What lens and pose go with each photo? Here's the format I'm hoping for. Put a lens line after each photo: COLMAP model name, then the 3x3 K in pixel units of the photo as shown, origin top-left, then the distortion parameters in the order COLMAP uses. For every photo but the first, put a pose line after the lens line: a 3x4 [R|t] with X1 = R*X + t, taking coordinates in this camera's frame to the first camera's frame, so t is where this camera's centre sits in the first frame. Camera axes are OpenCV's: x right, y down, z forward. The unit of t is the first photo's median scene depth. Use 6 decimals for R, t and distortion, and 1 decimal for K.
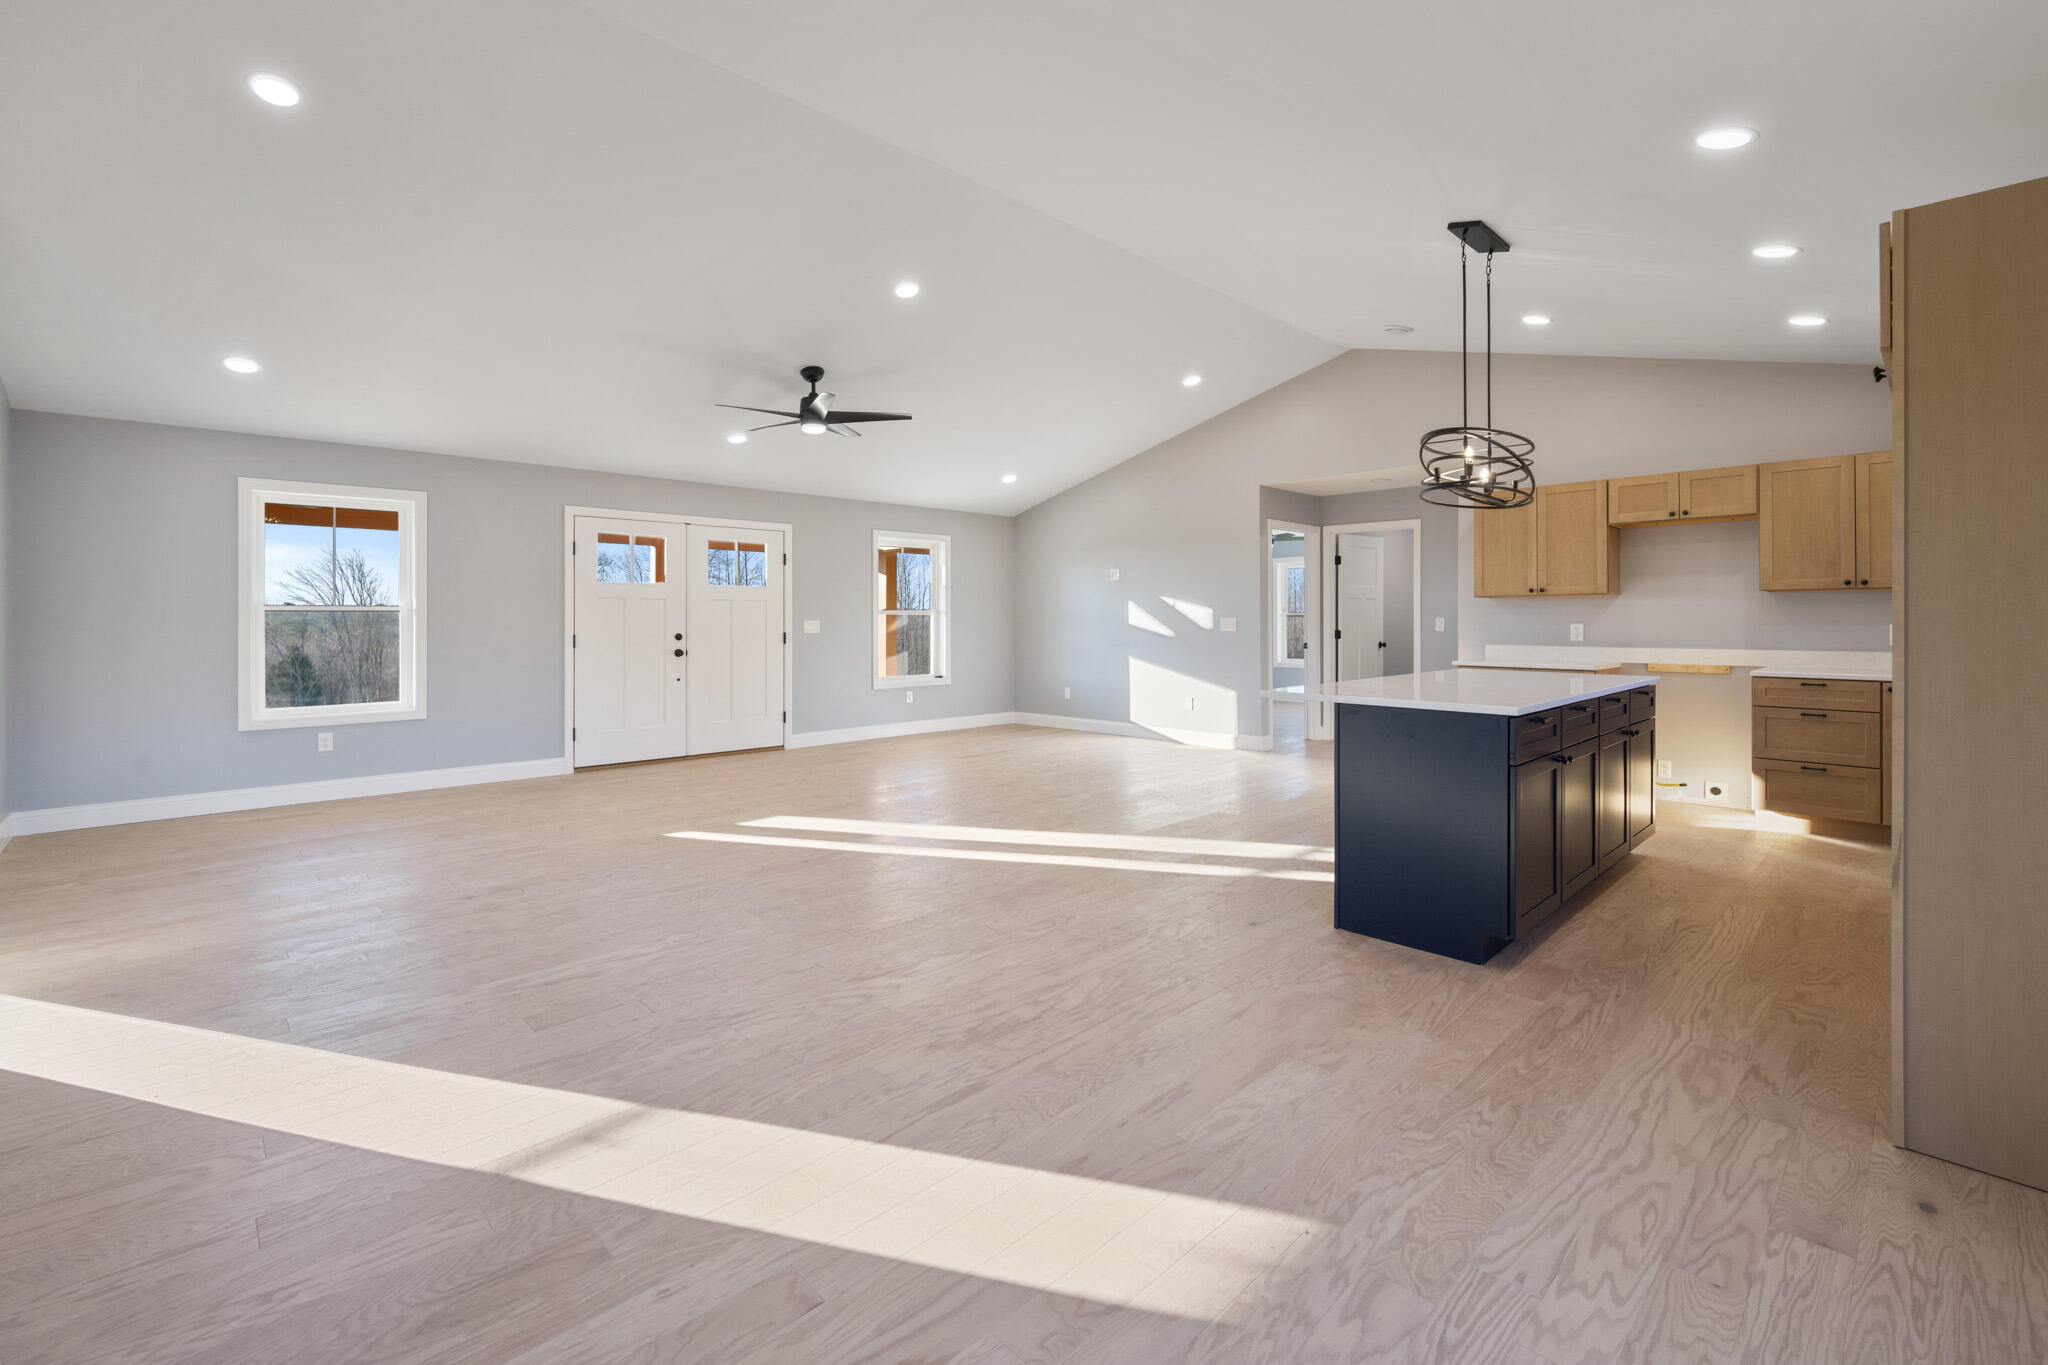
lens RADIAL K [[894.9, 0, 1020.0], [0, 894.9, 616.0], [0, 0, 1]] dist [0.000107, 0.000704]
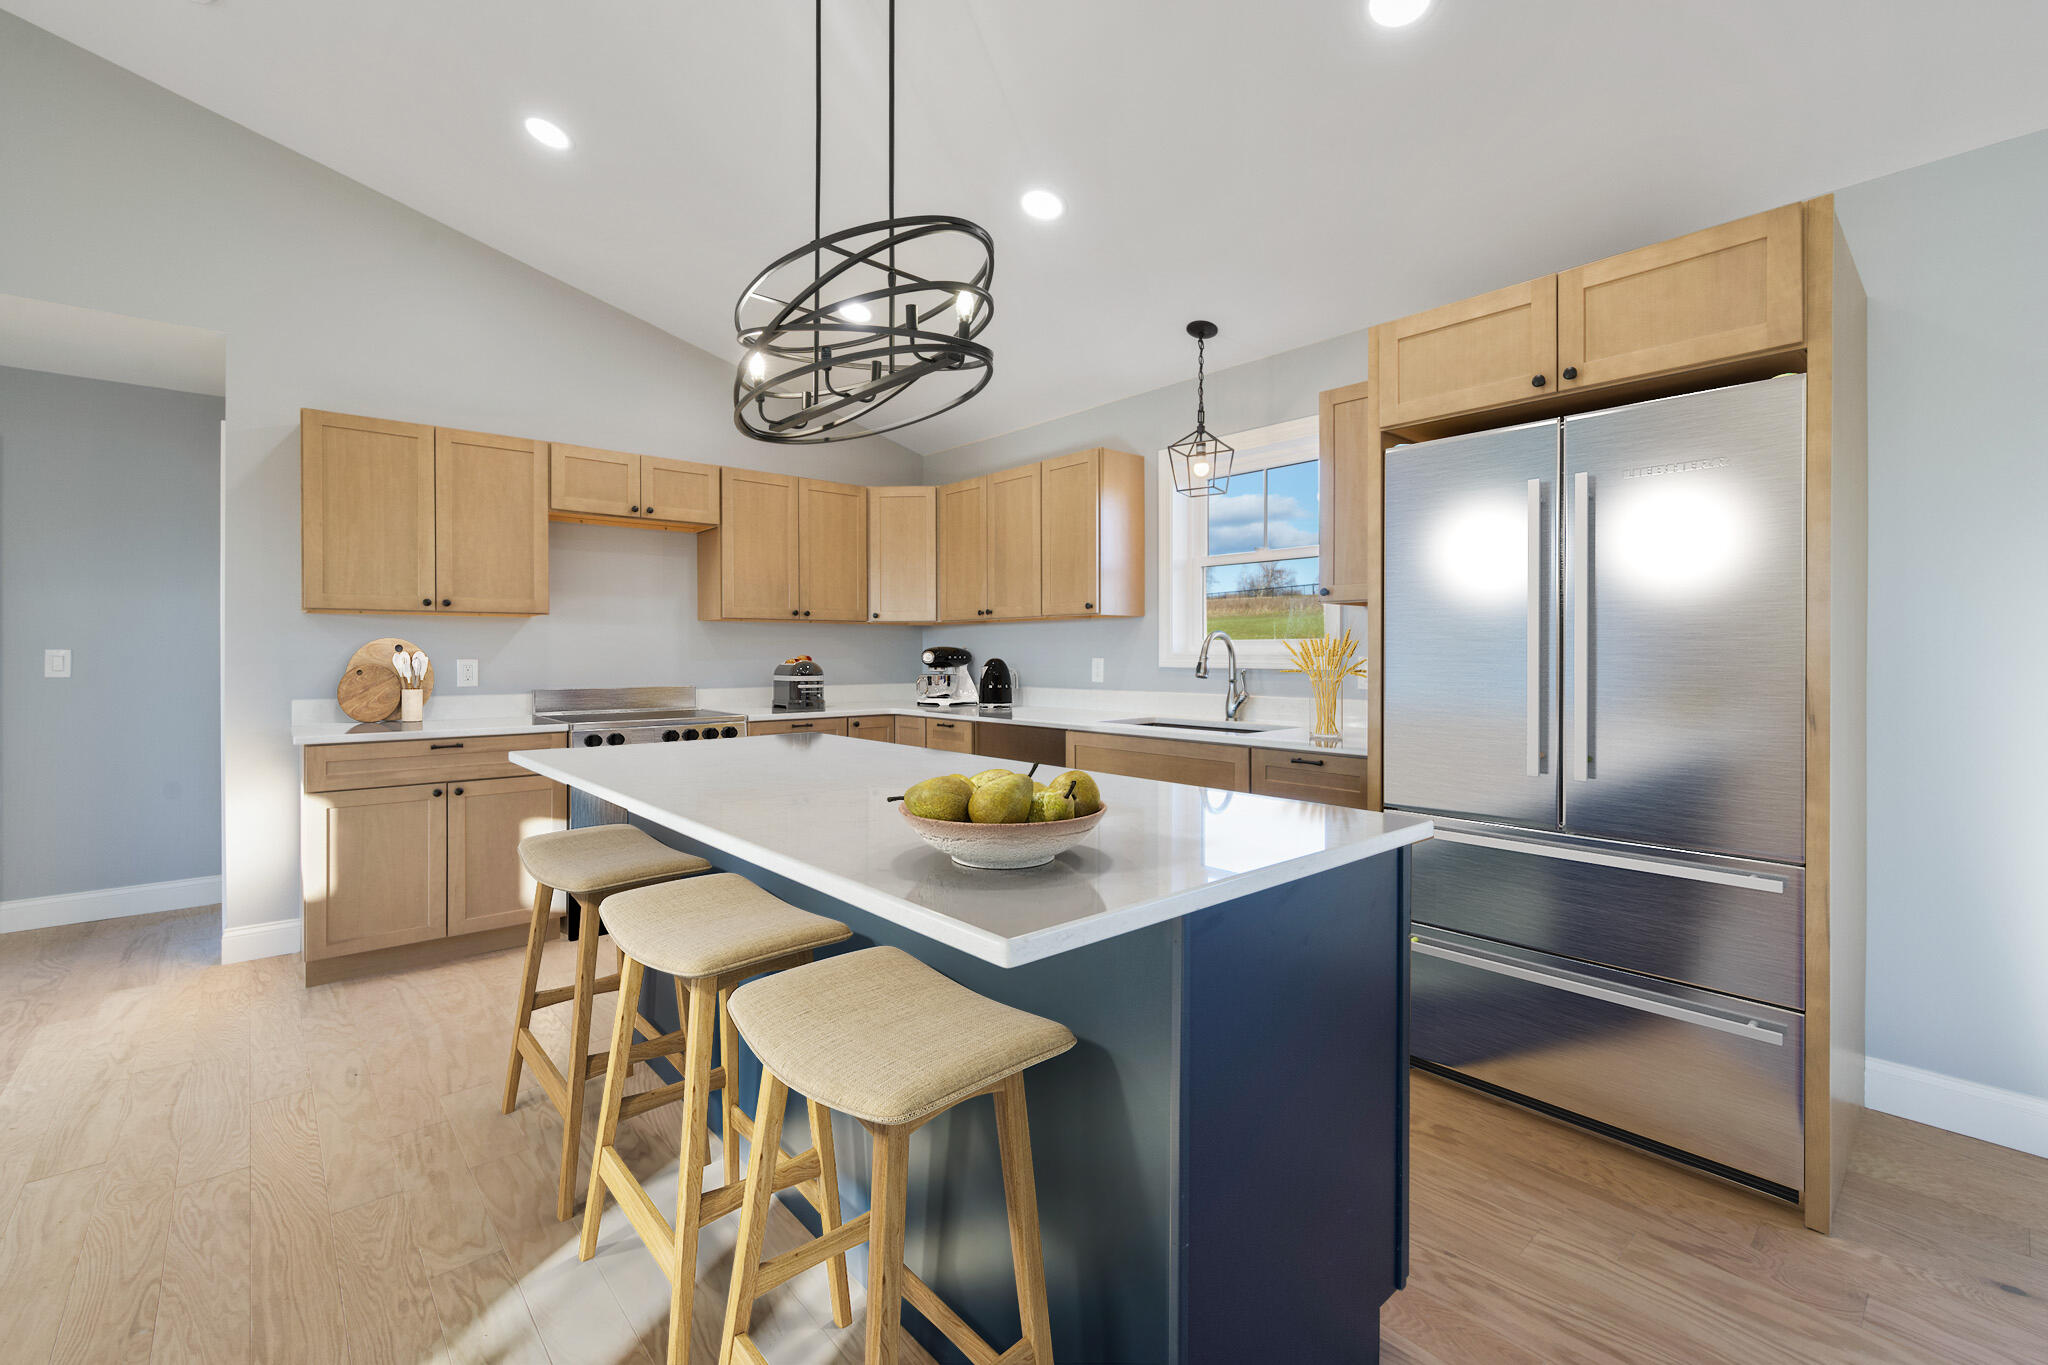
lens RADIAL K [[872.7, 0, 1026.8], [0, 872.7, 660.9], [0, 0, 1]] dist [-0.002203, -0.000599]
pose [[0.048365, -0.002115, 0.998827, 0.025974], [-0.002601, 0.999994, 0.002243, 0.007428], [-0.998826, -0.002706, 0.048359, 0.579544]]
